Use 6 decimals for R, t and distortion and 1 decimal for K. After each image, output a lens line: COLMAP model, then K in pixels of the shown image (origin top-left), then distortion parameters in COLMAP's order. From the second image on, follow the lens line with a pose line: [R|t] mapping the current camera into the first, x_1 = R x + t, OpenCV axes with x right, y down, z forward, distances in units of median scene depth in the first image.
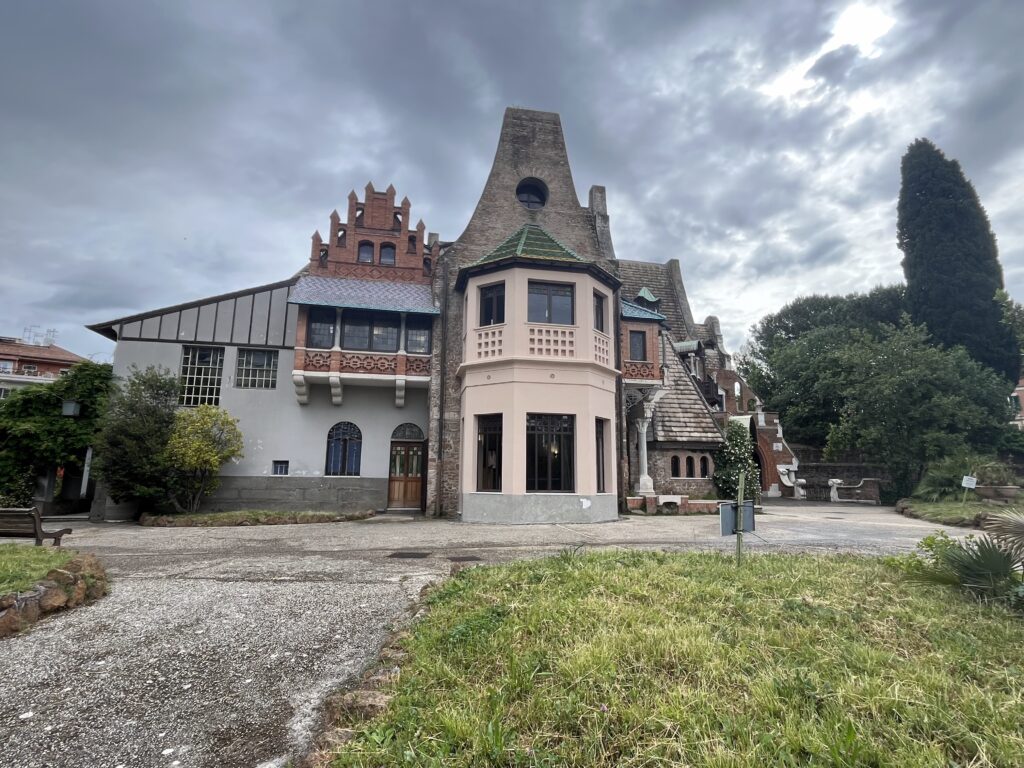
lens RADIAL K [[538.2, 0, 512.0], [0, 538.2, 384.0], [0, 0, 1]] dist [0.003541, 0.000168]
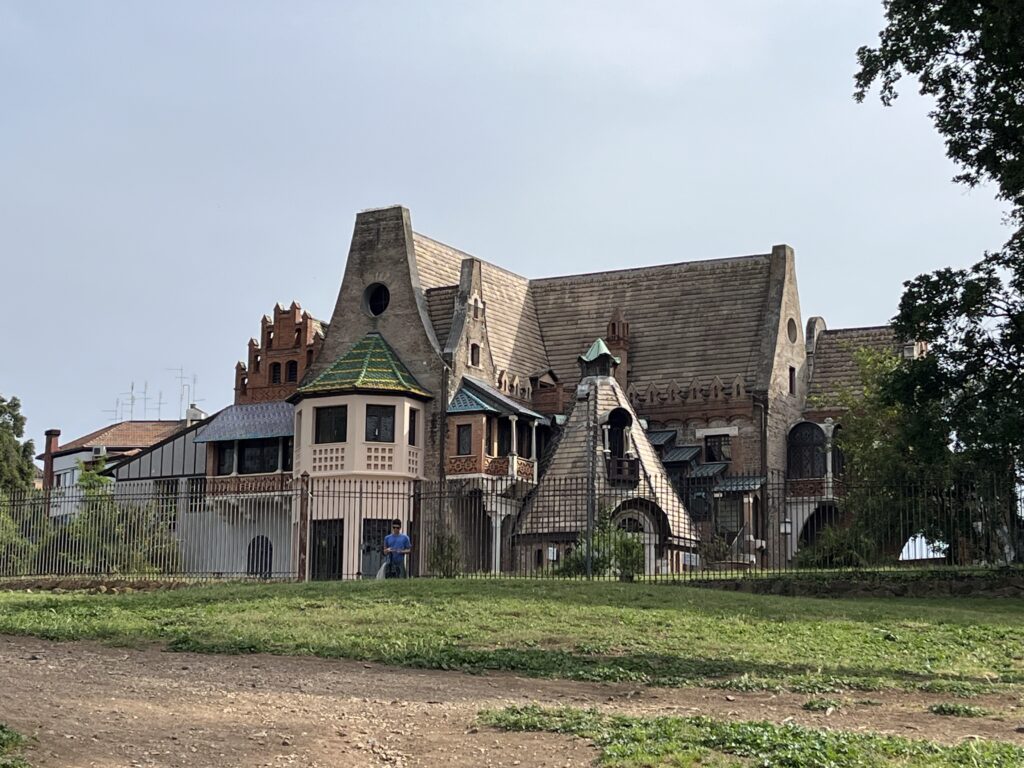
lens RADIAL K [[1916.0, 0, 512.0], [0, 1916.0, 384.0], [0, 0, 1]] dist [0.179120, -0.113436]
pose [[0.755907, -0.111009, -0.645199, 2.540365], [0.114384, 0.992755, -0.036796, -0.032662], [0.644609, -0.045986, 0.763128, -1.598673]]
